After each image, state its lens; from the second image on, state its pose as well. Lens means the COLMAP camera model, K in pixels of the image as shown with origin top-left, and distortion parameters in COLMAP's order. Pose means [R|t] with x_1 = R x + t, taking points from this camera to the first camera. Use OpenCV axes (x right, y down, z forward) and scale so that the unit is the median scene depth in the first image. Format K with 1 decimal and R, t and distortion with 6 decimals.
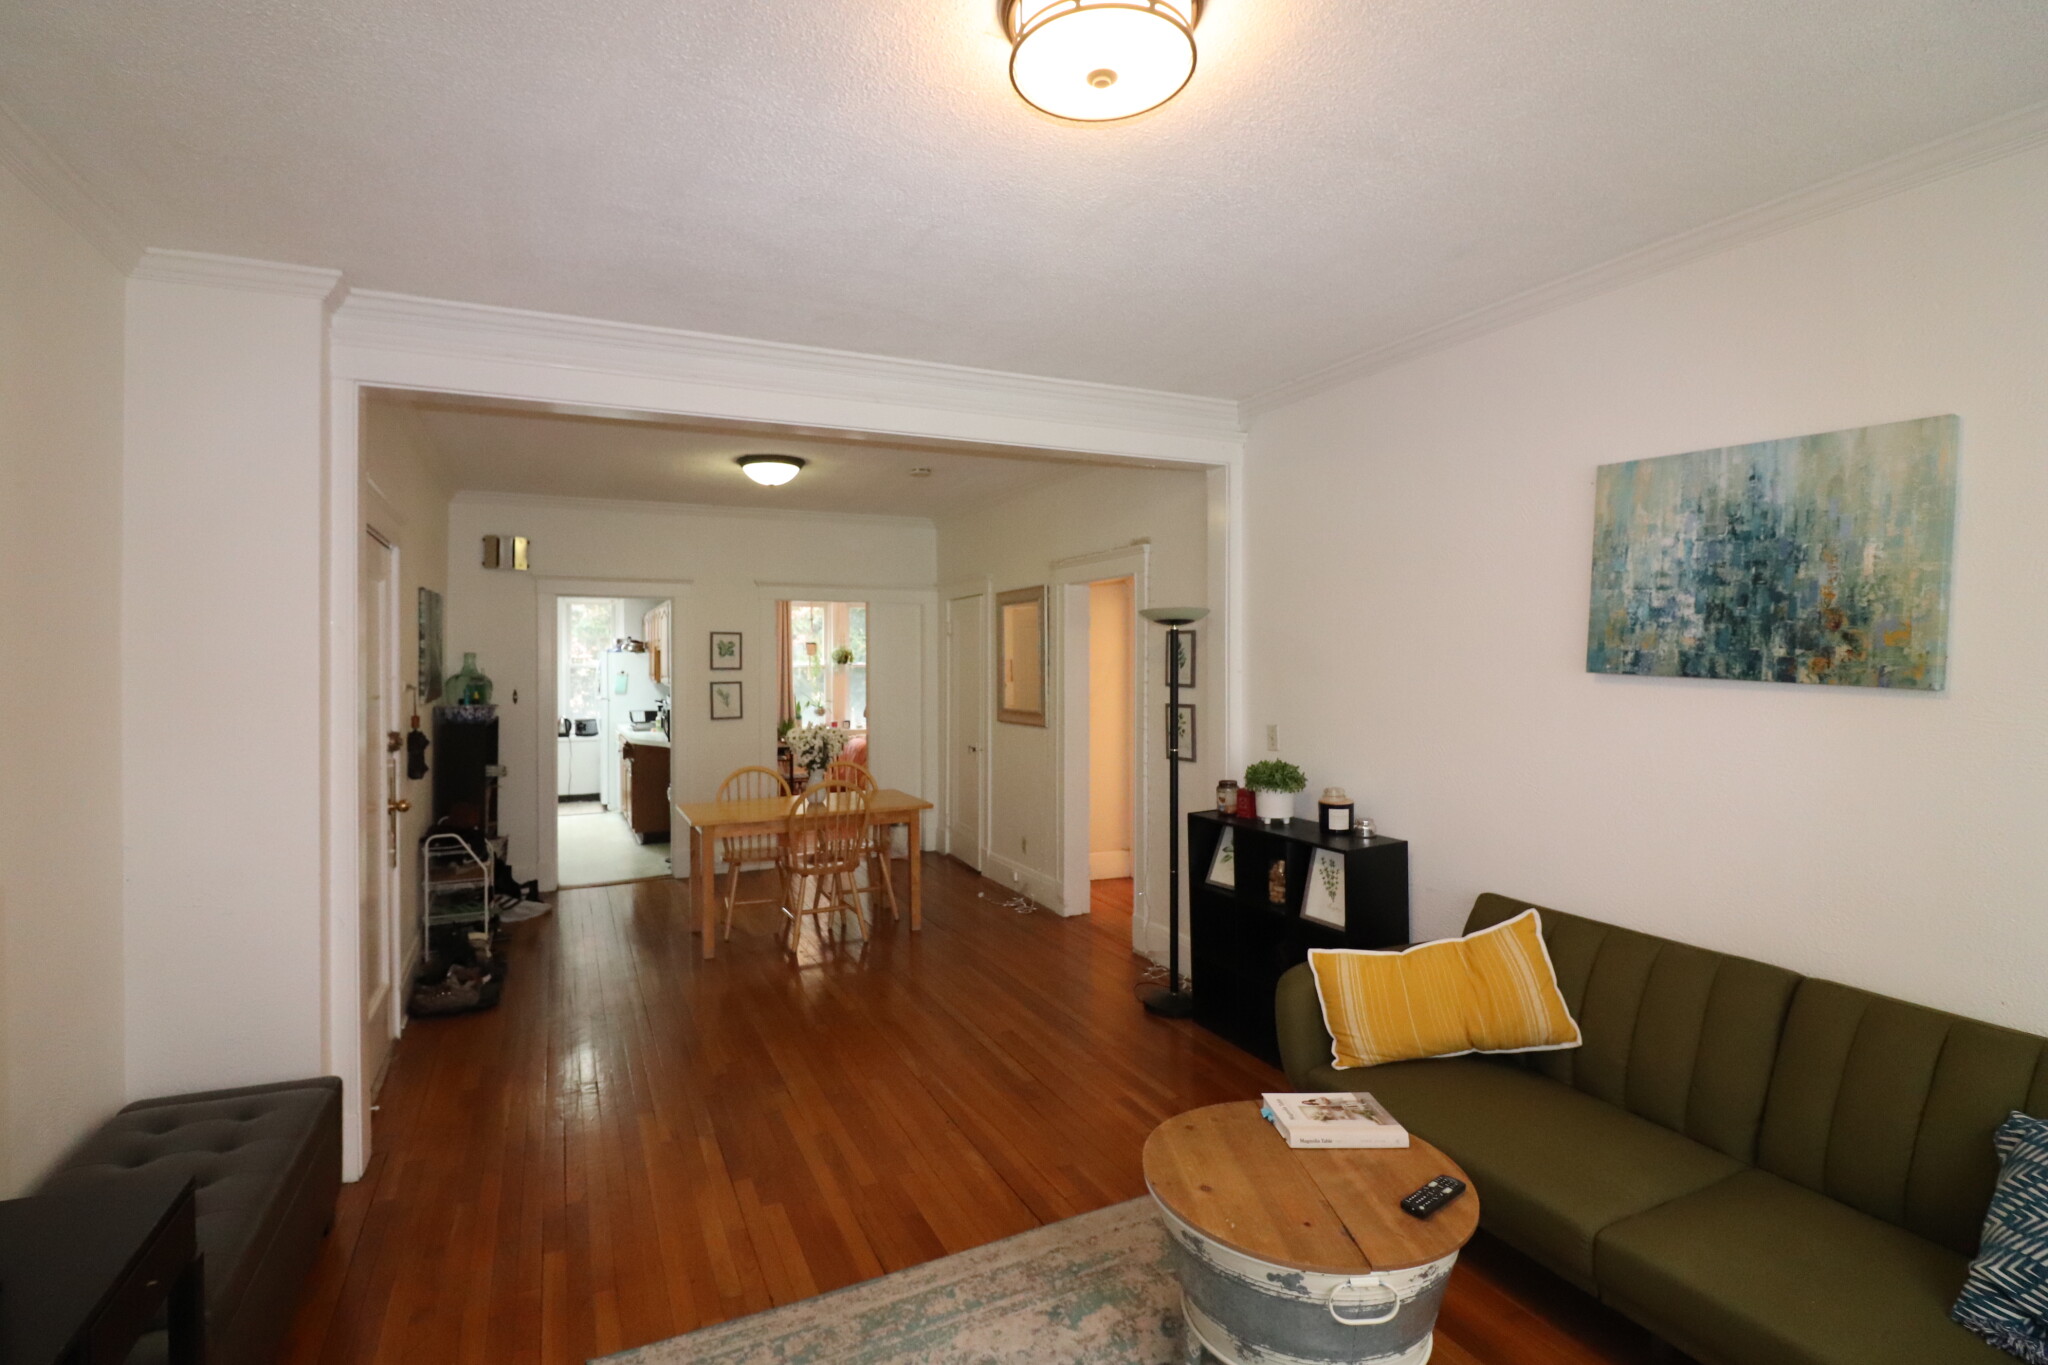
lens RADIAL K [[955.6, 0, 1008.3], [0, 955.6, 672.7], [0, 0, 1]] dist [-0.002281, -0.009630]
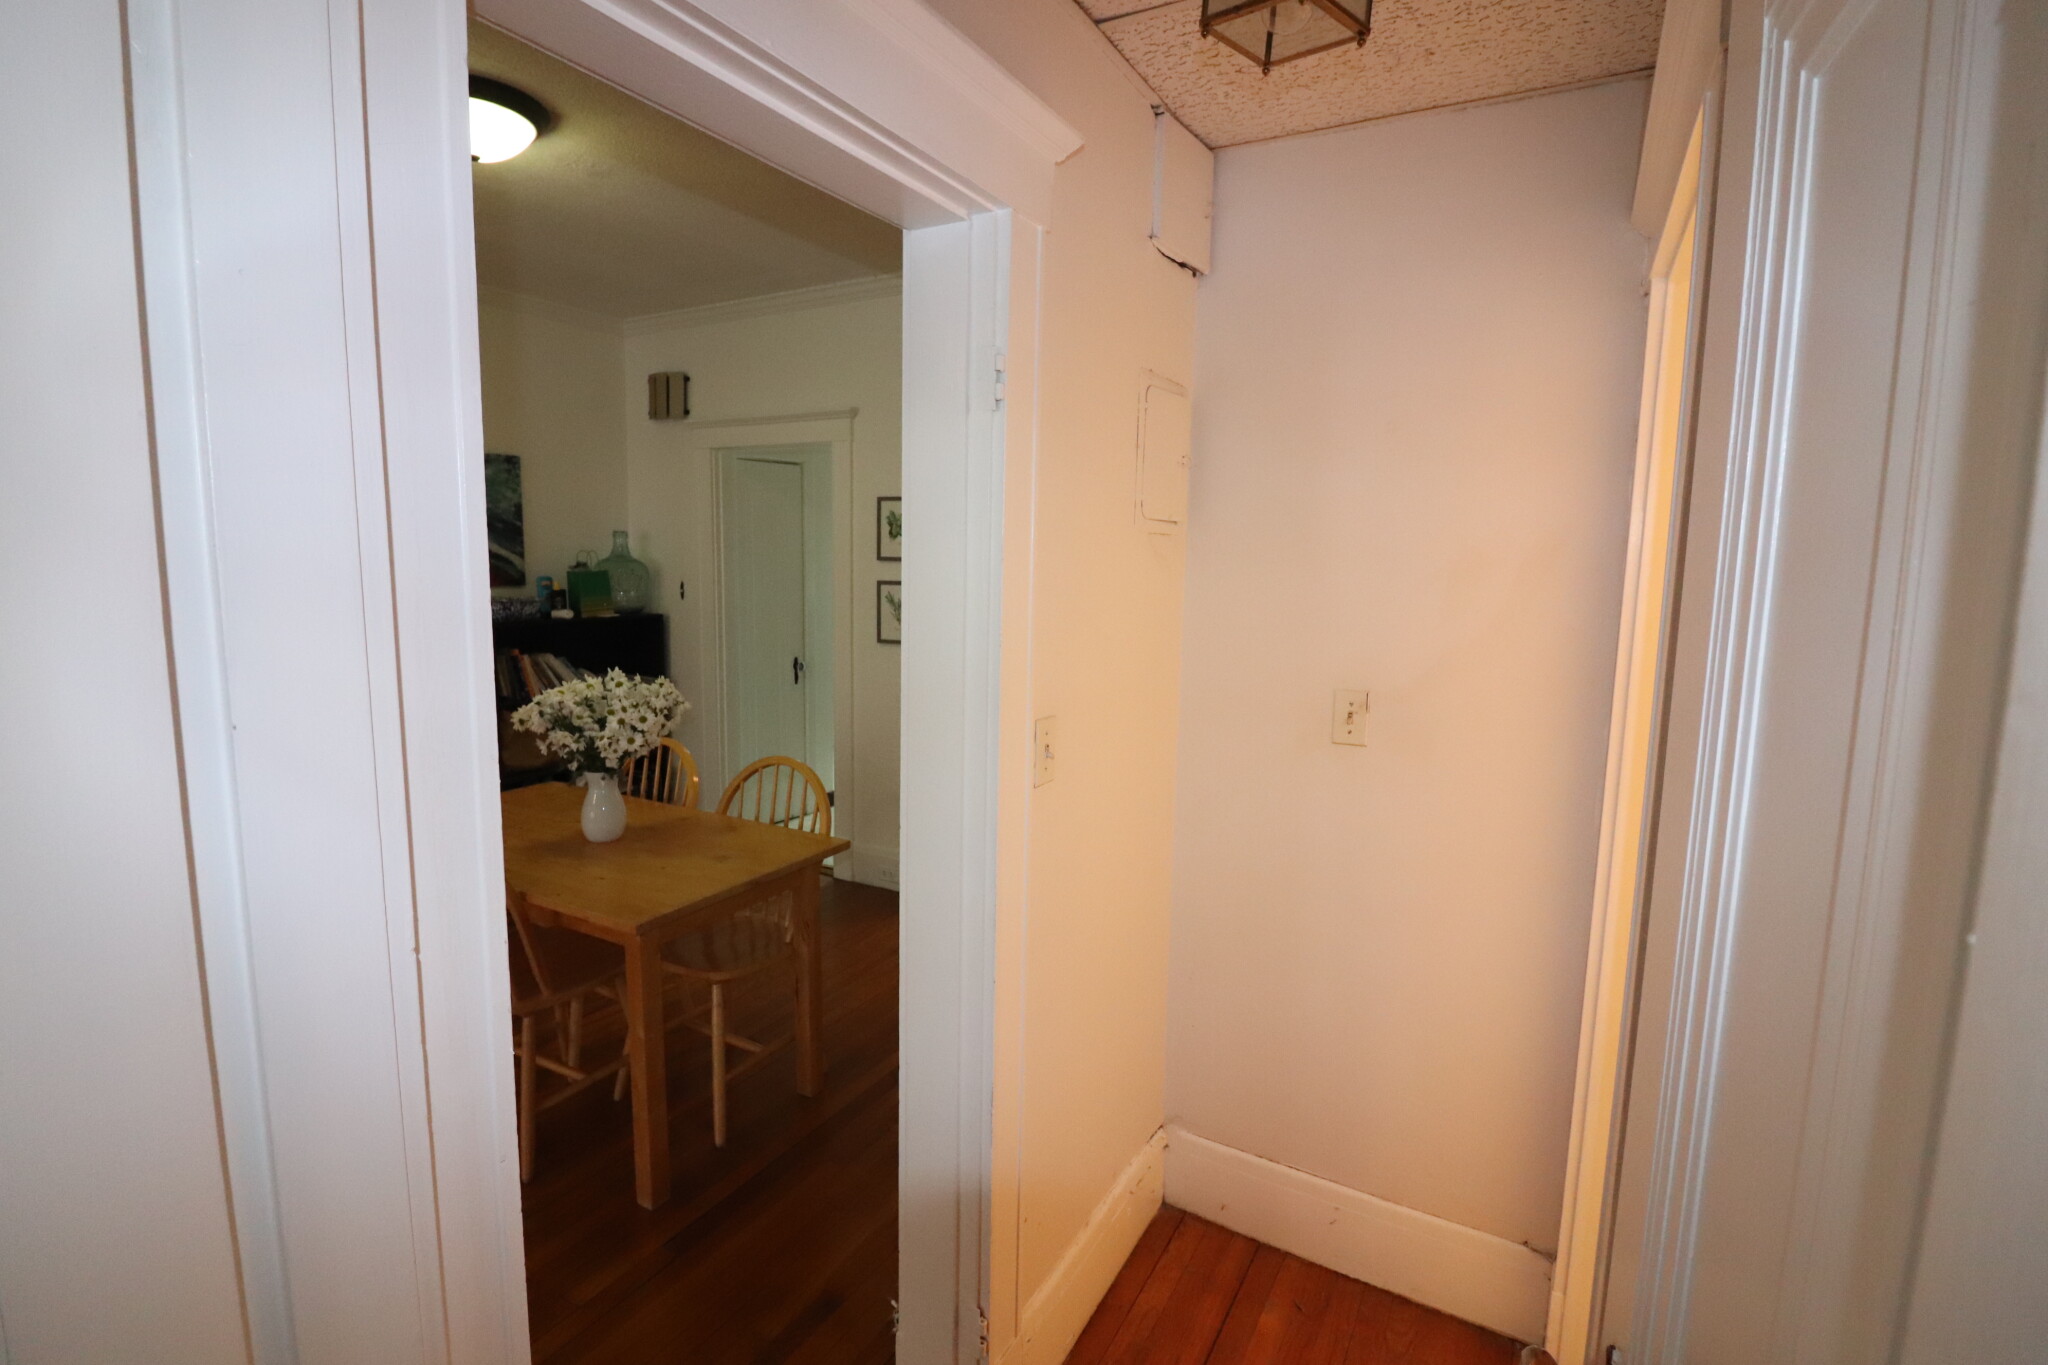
lens RADIAL K [[955.6, 0, 1024.9], [0, 955.6, 683.1], [0, 0, 1]] dist [-0.002281, -0.009630]
pose [[0.578084, 0.118150, -0.807378, 0.611014], [-0.033830, 0.992081, 0.120956, -0.005439], [0.815276, -0.042609, 0.577503, 1.819258]]
